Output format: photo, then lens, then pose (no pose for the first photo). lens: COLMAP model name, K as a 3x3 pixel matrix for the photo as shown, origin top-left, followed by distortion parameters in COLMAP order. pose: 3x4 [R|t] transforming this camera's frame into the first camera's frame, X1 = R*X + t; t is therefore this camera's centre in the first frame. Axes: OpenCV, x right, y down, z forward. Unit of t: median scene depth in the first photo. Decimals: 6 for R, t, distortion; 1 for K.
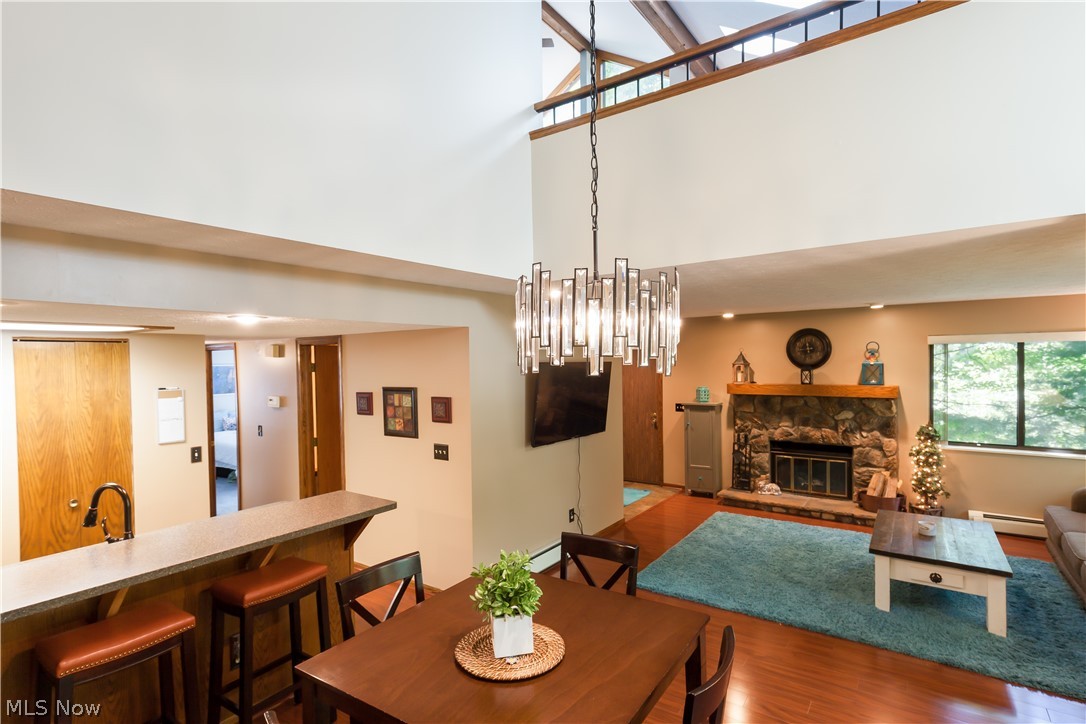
lens RADIAL K [[557.4, 0, 545.4], [0, 557.4, 368.2], [0, 0, 1]] dist [0.030020, -0.000191]
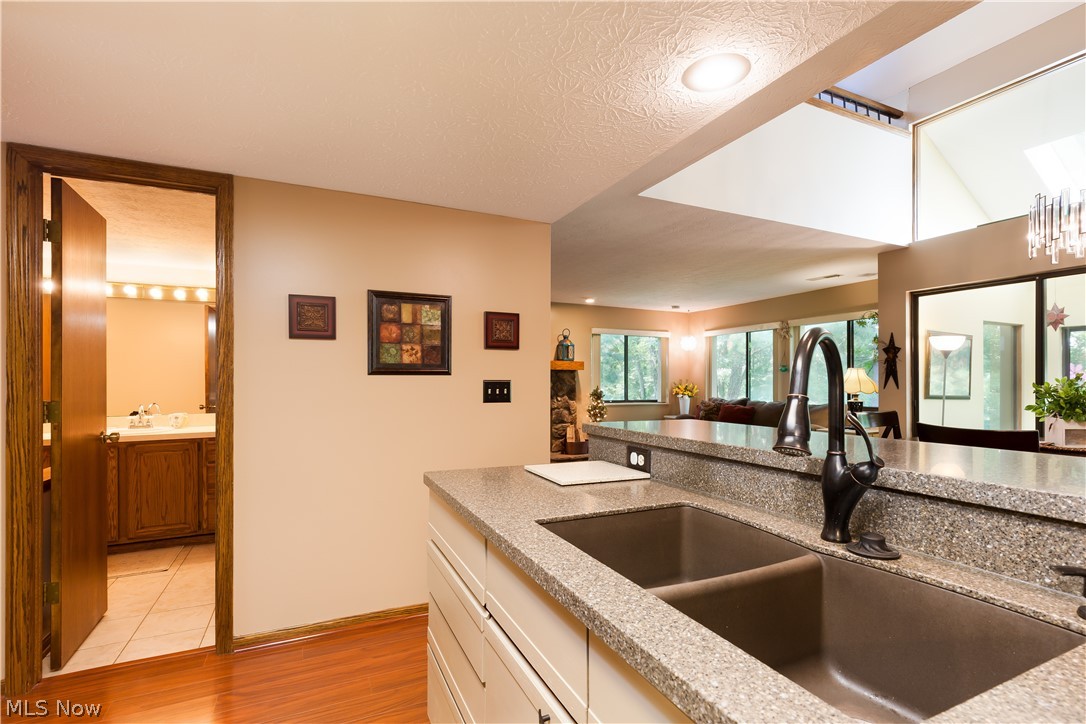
lens RADIAL K [[504.7, 0, 555.4], [0, 504.7, 385.3], [0, 0, 1]] dist [0.000131, 0.000594]
pose [[0.495550, 0.009594, 0.868527, -0.479511], [0.004811, 0.999893, -0.013790, 0.103736], [-0.868566, 0.011012, 0.495451, 0.427540]]
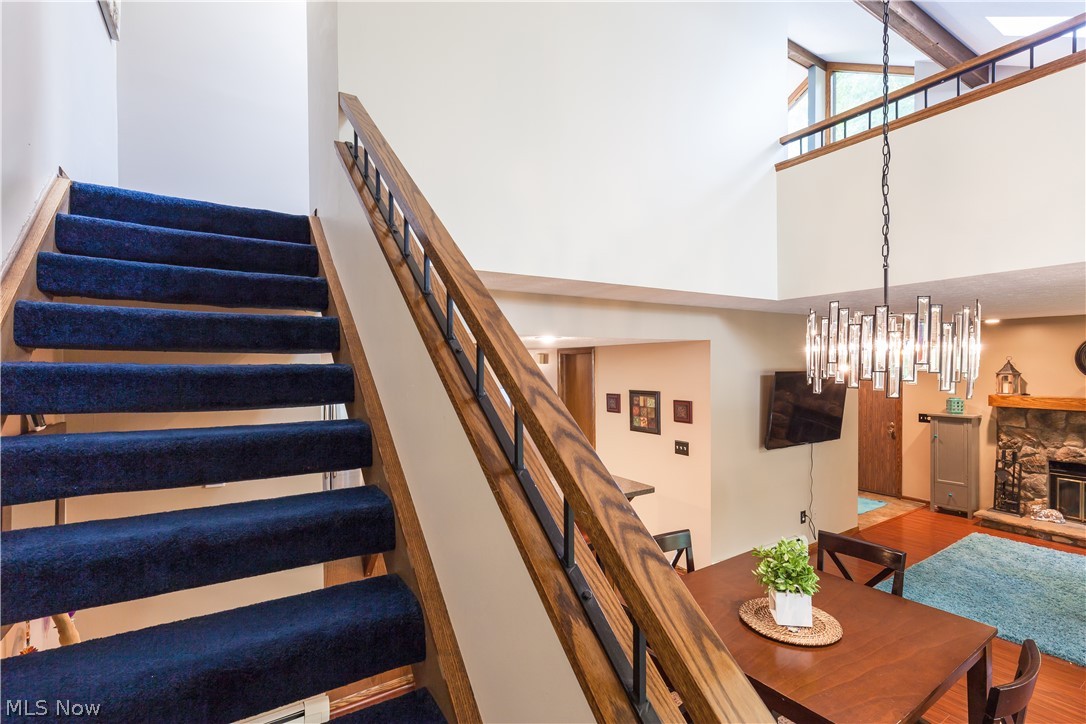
lens RADIAL K [[504.7, 0, 535.1], [0, 504.7, 367.8], [0, 0, 1]] dist [0.000131, 0.000594]
pose [[0.921016, 0.010743, -0.389378, -0.041779], [-0.011731, 0.999931, -0.000158, -0.008575], [0.389349, 0.004713, 0.921078, -0.057161]]
